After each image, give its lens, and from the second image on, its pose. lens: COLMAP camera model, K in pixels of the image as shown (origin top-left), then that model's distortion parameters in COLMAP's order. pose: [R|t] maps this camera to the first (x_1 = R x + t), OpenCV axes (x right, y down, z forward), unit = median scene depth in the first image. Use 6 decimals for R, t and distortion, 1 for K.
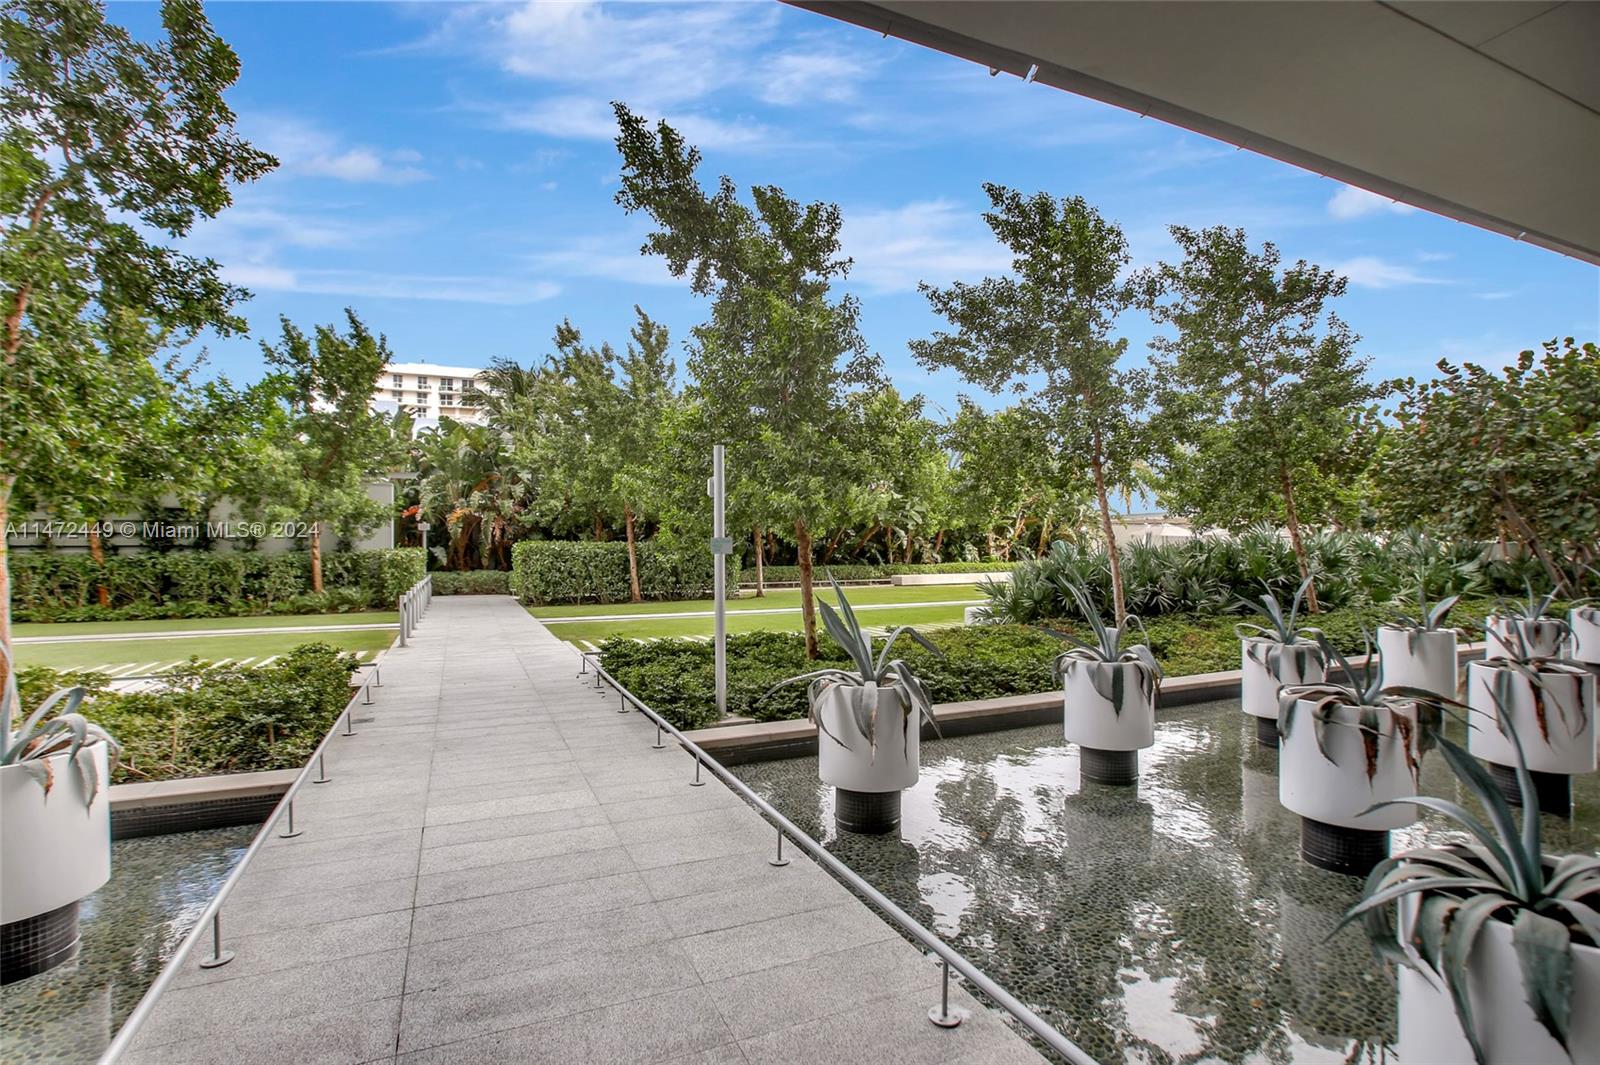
lens RADIAL K [[757.4, 0, 817.1], [0, 757.4, 530.3], [0, 0, 1]] dist [-0.040083, 0.015936]
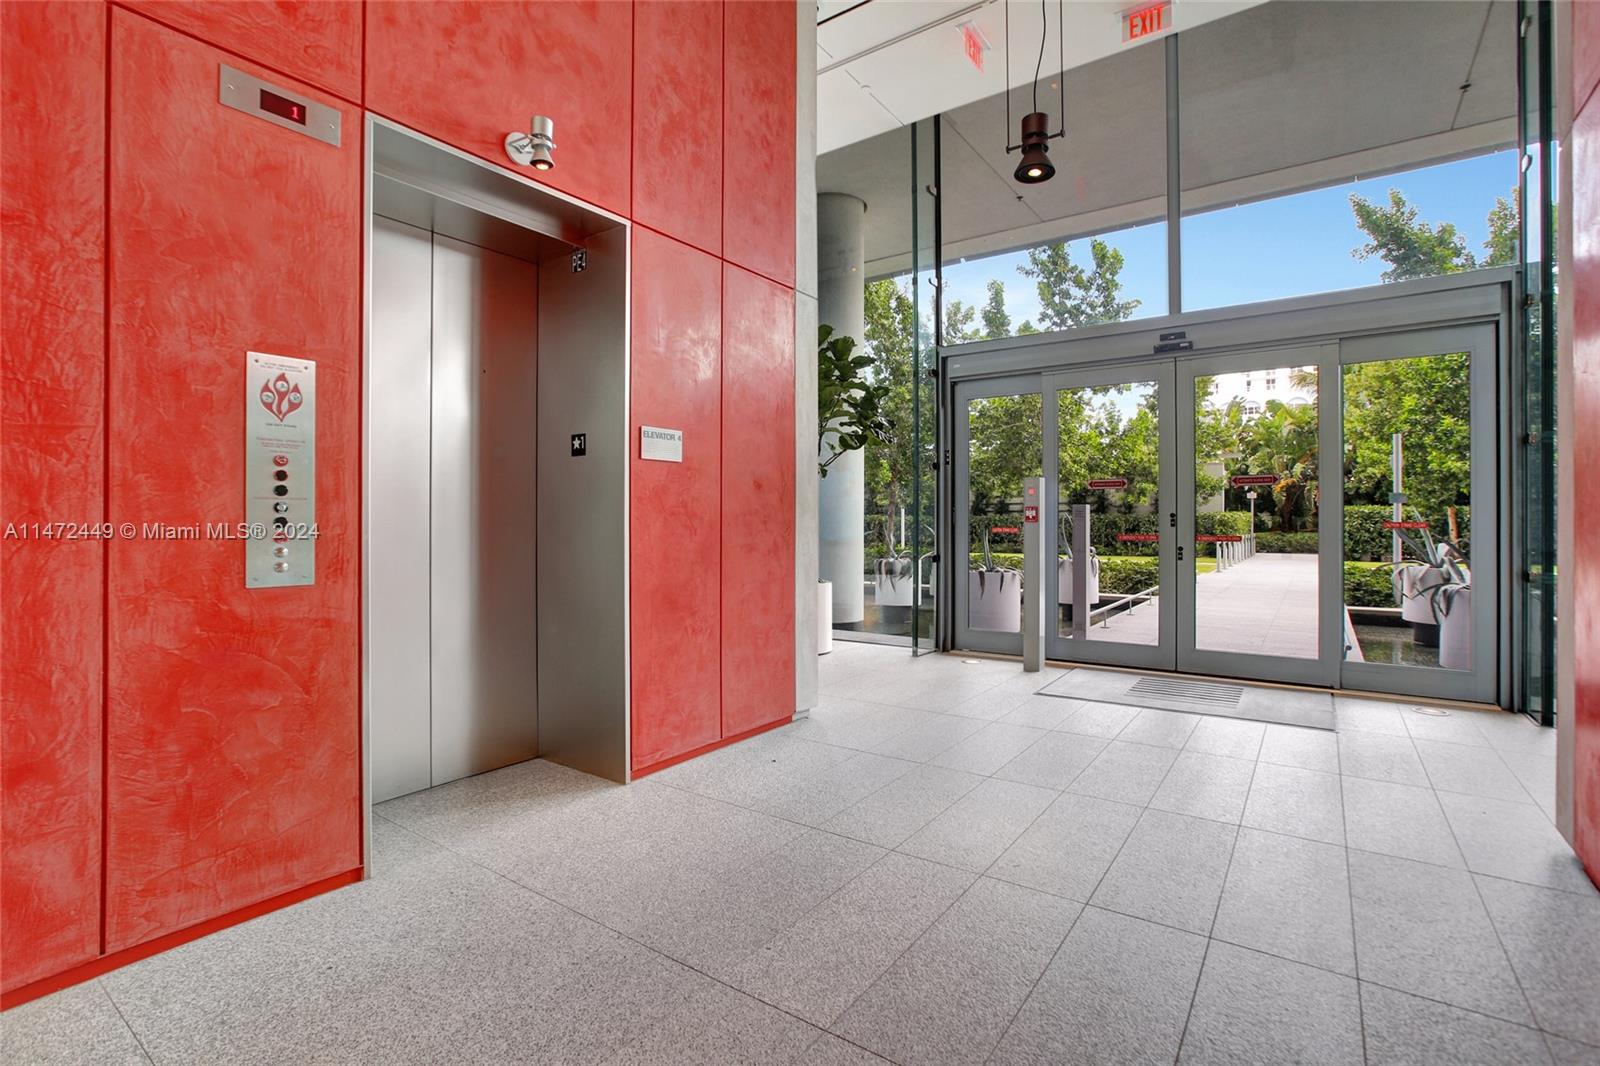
lens RADIAL K [[757.4, 0, 815.1], [0, 757.4, 523.6], [0, 0, 1]] dist [-0.040083, 0.015936]
pose [[0.507953, 0.007379, -0.861353, 0.166737], [0.015652, 0.999719, 0.017795, 0.008442], [0.861243, -0.022521, 0.507695, -0.233435]]
